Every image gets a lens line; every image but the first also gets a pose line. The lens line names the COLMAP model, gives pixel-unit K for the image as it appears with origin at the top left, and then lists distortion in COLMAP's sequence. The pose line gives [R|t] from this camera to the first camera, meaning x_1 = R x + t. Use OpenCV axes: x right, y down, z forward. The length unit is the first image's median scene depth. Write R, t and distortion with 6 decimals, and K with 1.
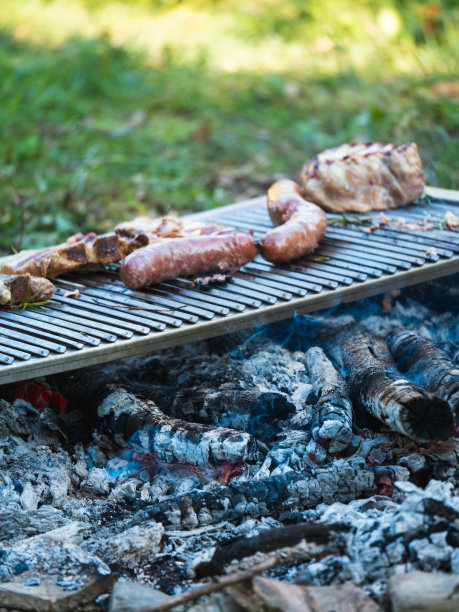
lens RADIAL K [[3557.8, 0, 229.5], [0, 3557.8, 306.0], [0, 0, 1]] dist [-0.344779, 8.234721]
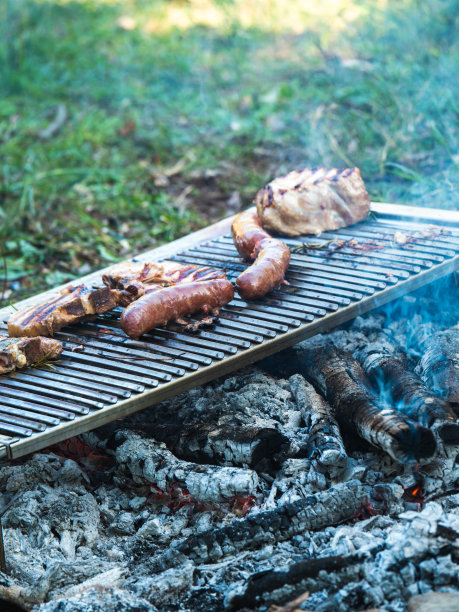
lens RADIAL K [[3557.8, 0, 229.5], [0, 3557.8, 306.0], [0, 0, 1]] dist [-0.344779, 8.234721]
pose [[0.994385, -0.096891, 0.042543, -0.045144], [0.095052, 0.994530, 0.043310, -0.063492], [-0.046506, -0.039023, 0.998155, -0.121771]]
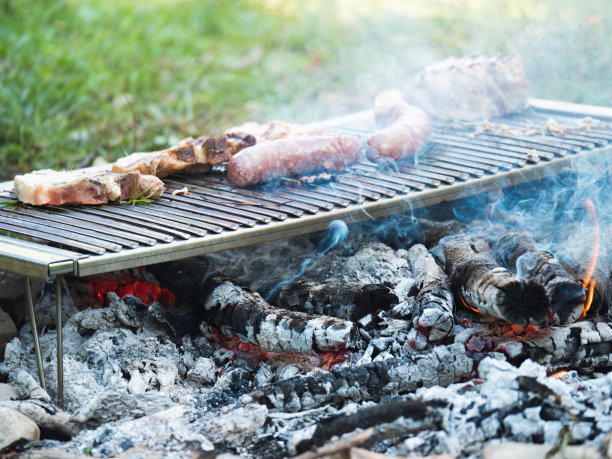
lens RADIAL K [[3557.8, 0, 306.0], [0, 3557.8, 229.5], [0, 0, 1]] dist [-0.344779, 8.234721]
pose [[0.999869, 0.000804, -0.016159, 0.008755], [-0.001106, 0.999824, -0.018702, 0.027823], [0.016141, 0.018717, 0.999695, -0.025020]]
